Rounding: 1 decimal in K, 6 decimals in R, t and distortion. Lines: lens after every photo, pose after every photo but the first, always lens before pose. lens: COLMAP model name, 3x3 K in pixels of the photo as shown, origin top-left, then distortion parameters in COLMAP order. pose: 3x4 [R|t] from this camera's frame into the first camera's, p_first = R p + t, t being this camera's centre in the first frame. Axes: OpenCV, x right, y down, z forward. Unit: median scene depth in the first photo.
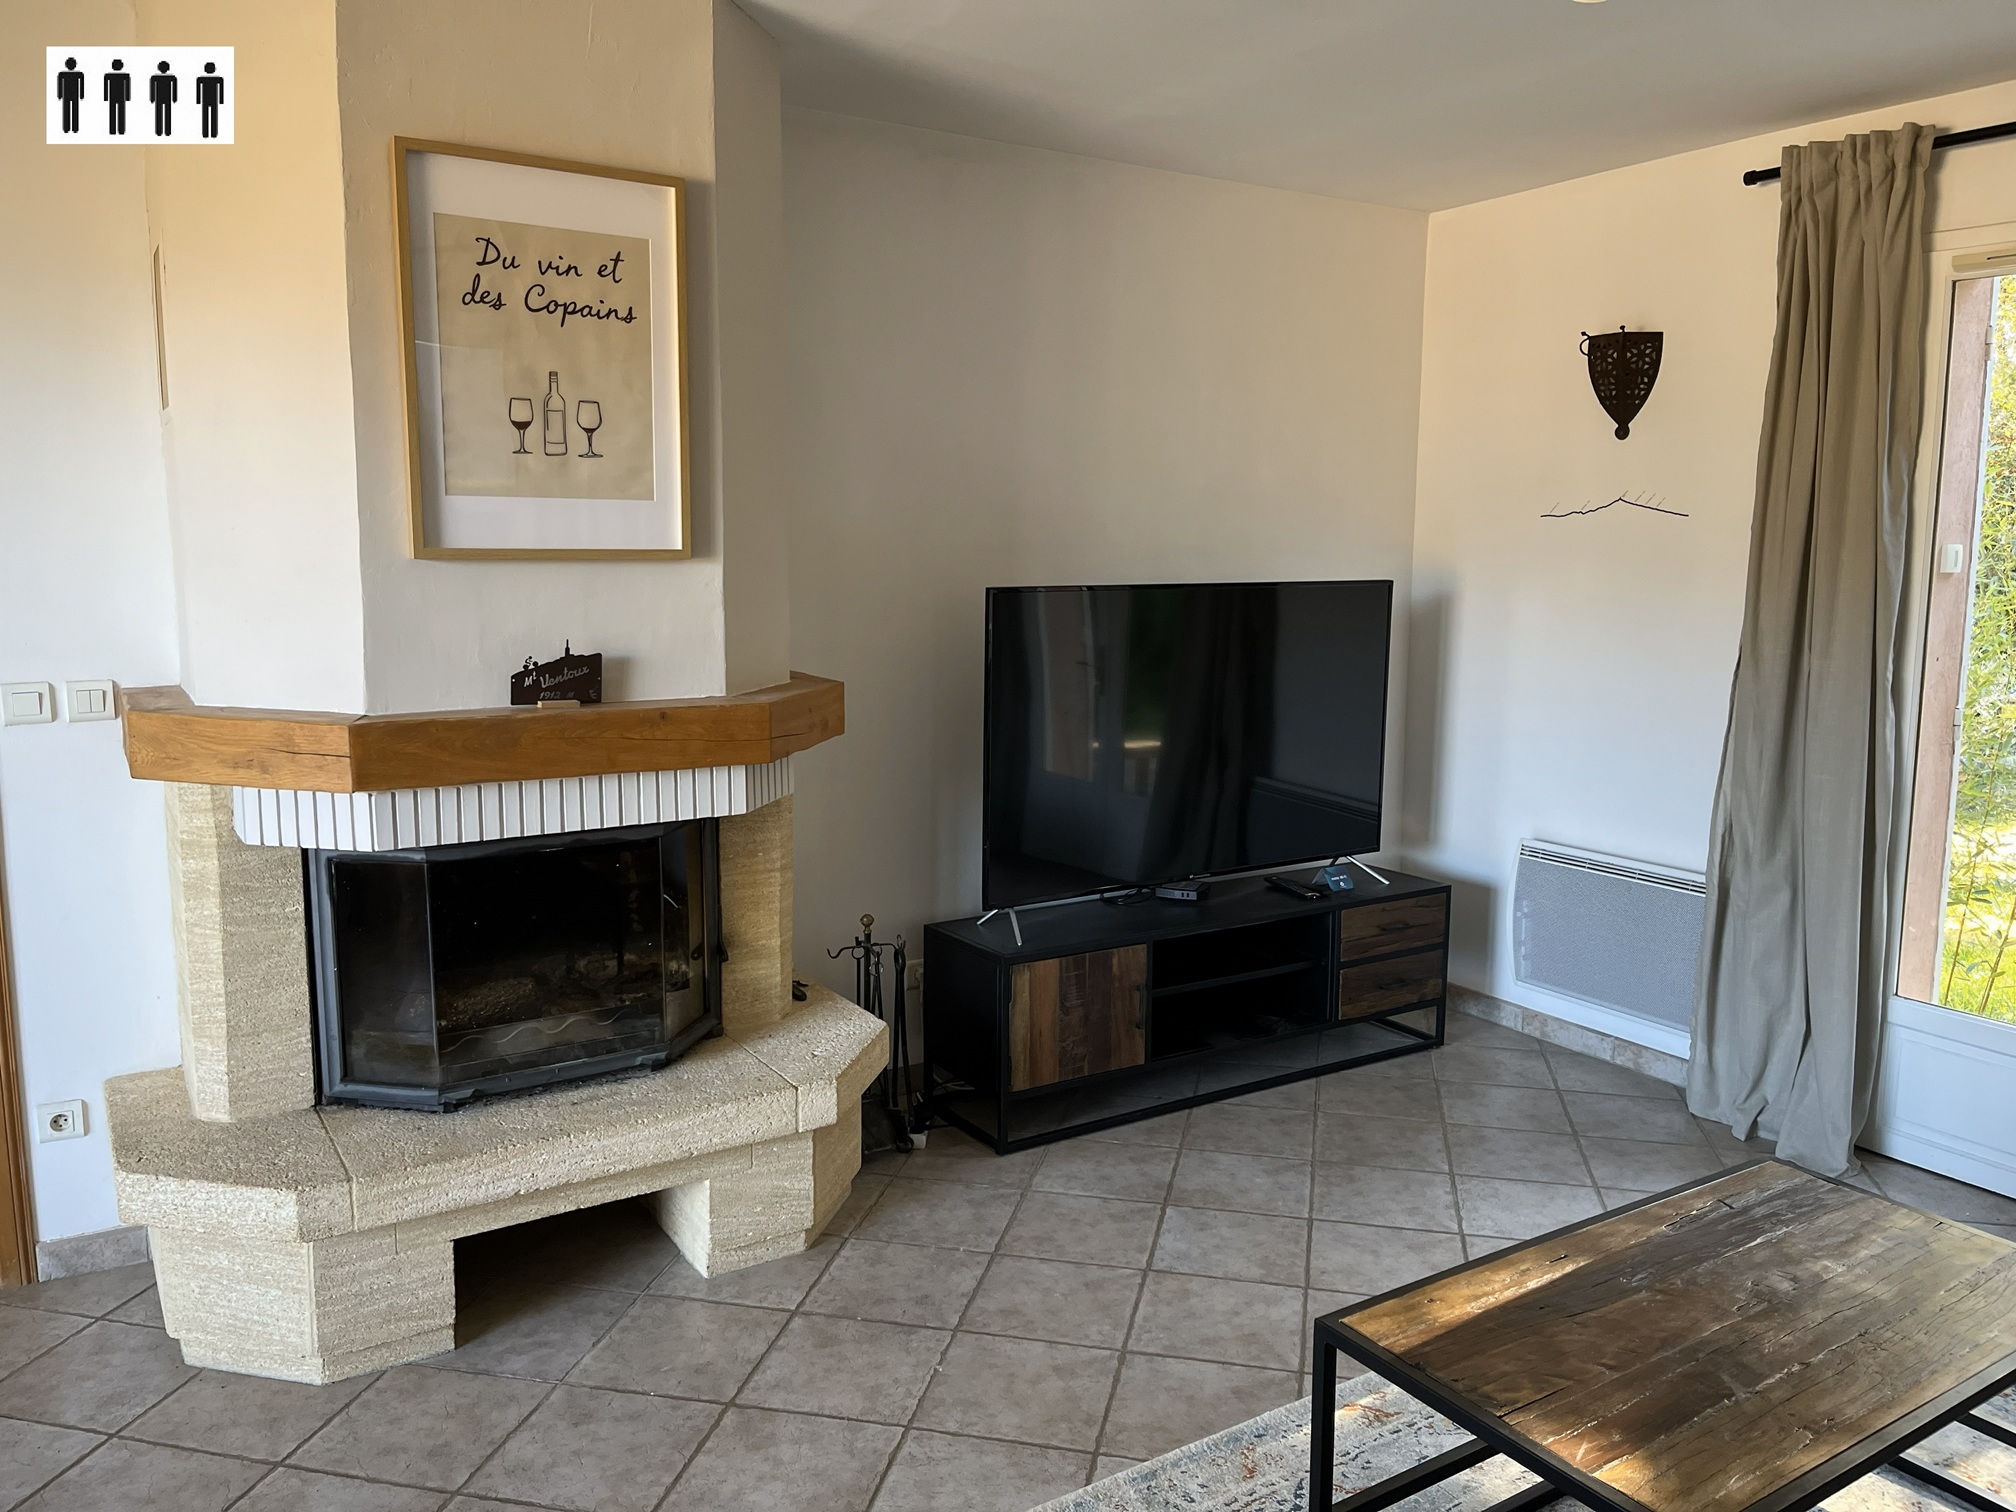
lens RADIAL K [[1503.4, 0, 1008.0], [0, 1503.4, 756.0], [0, 0, 1]] dist [0.002570, 0.373163]
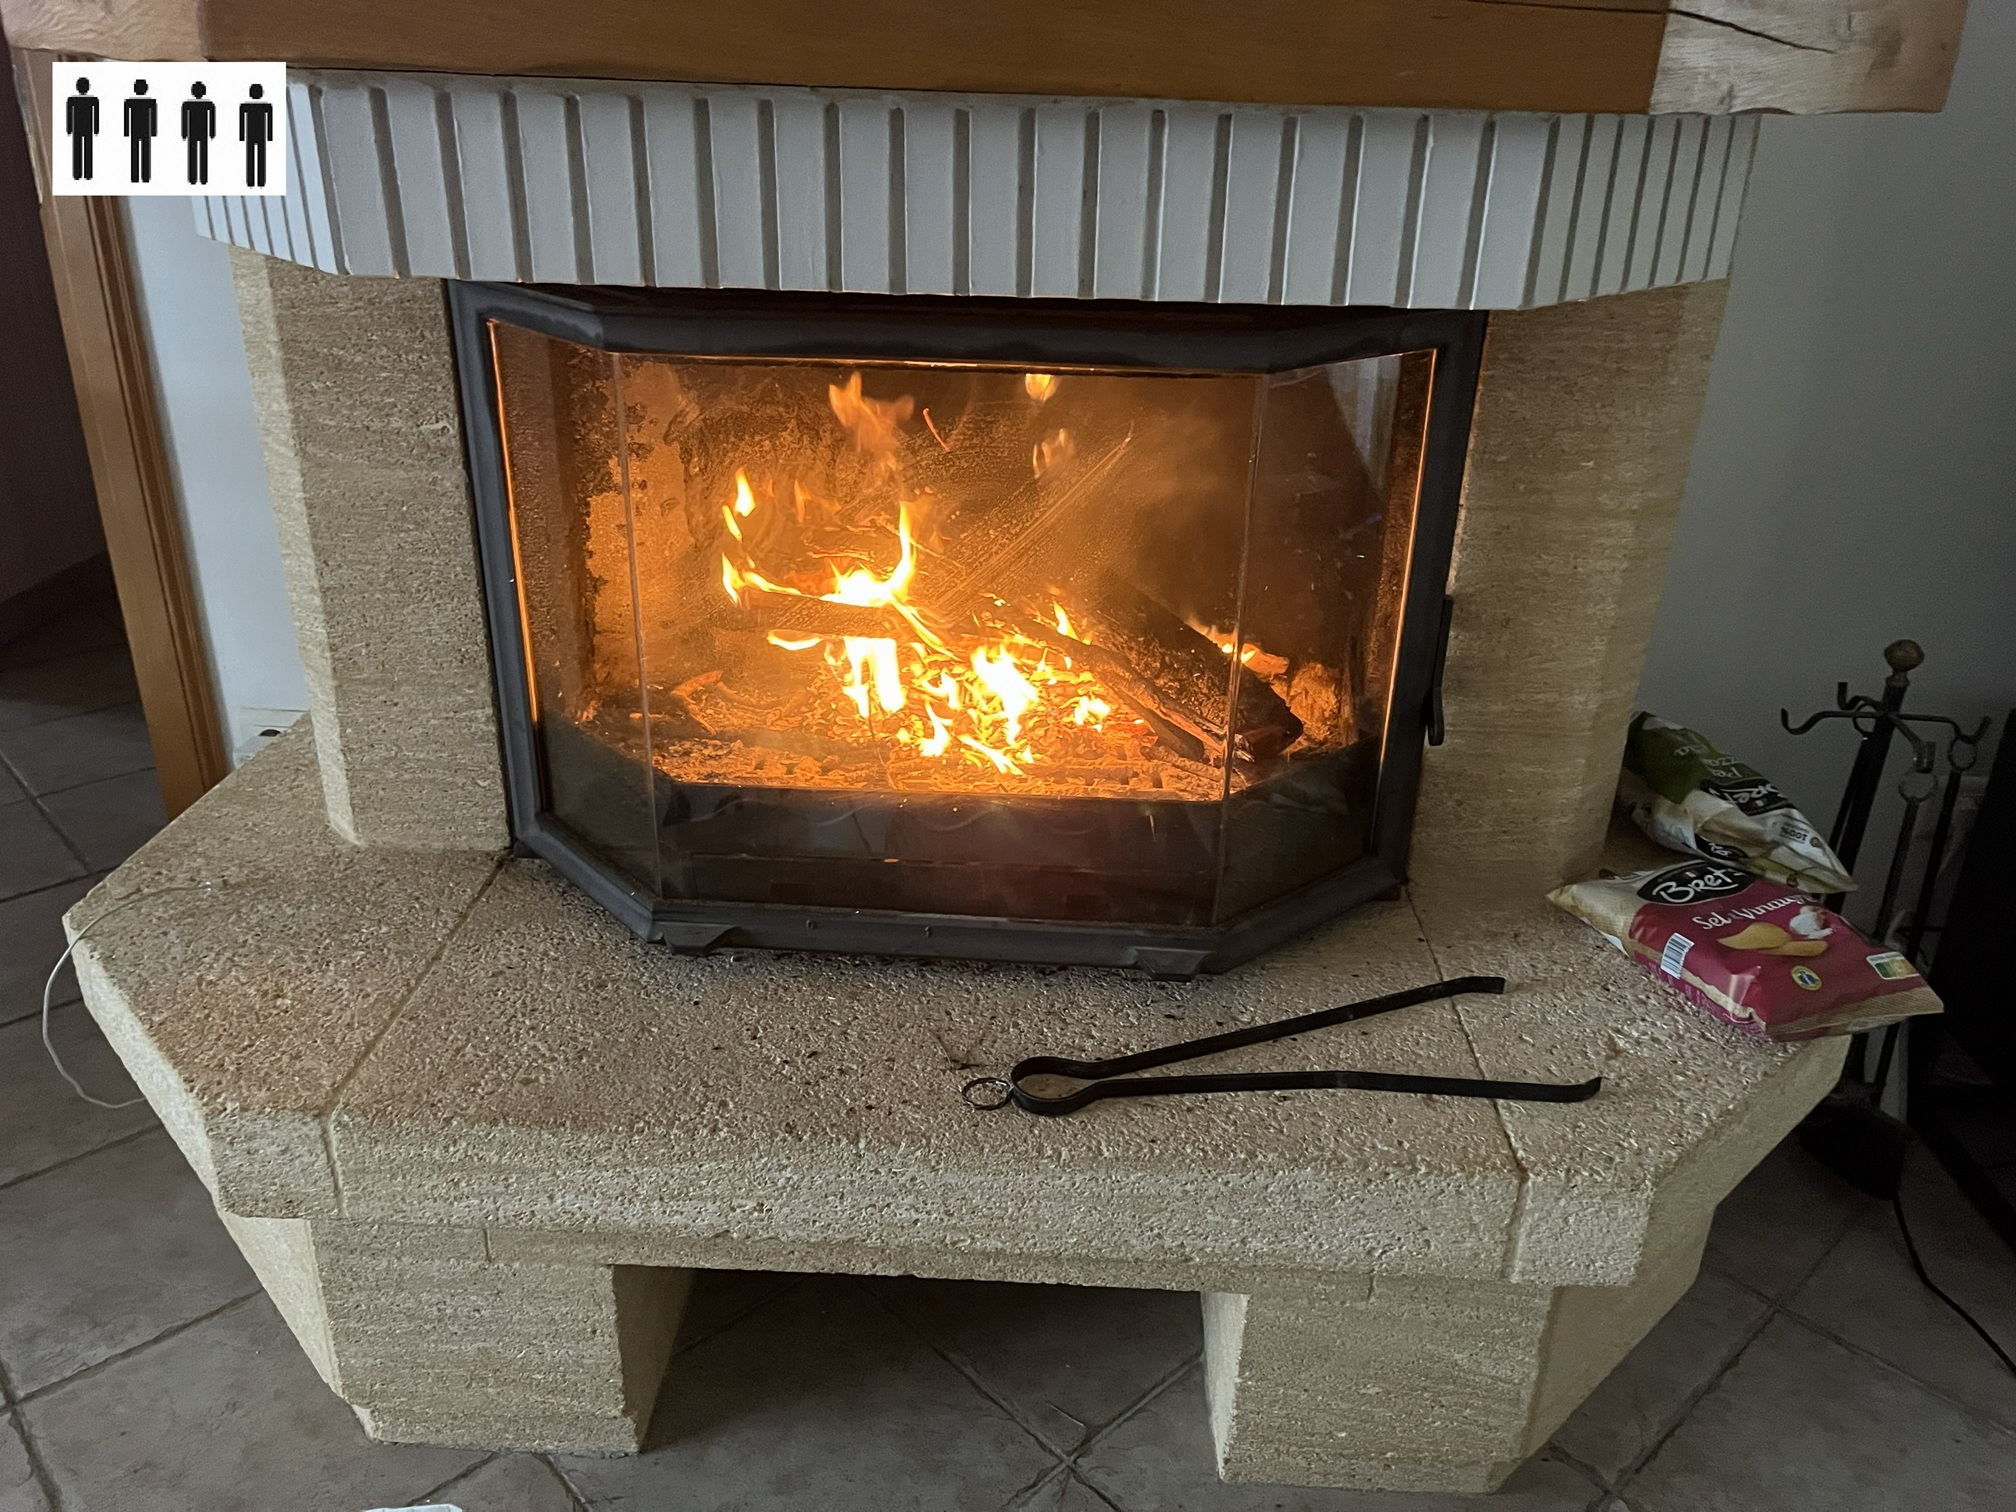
lens RADIAL K [[1514.9, 0, 1008.0], [0, 1514.9, 756.0], [0, 0, 1]] dist [0.050585, 0.002790]
pose [[0.801796, 0.257900, -0.539084, -0.077343], [-0.088595, 0.943414, 0.319563, 0.034531], [0.590995, -0.208464, 0.779274, 0.732805]]
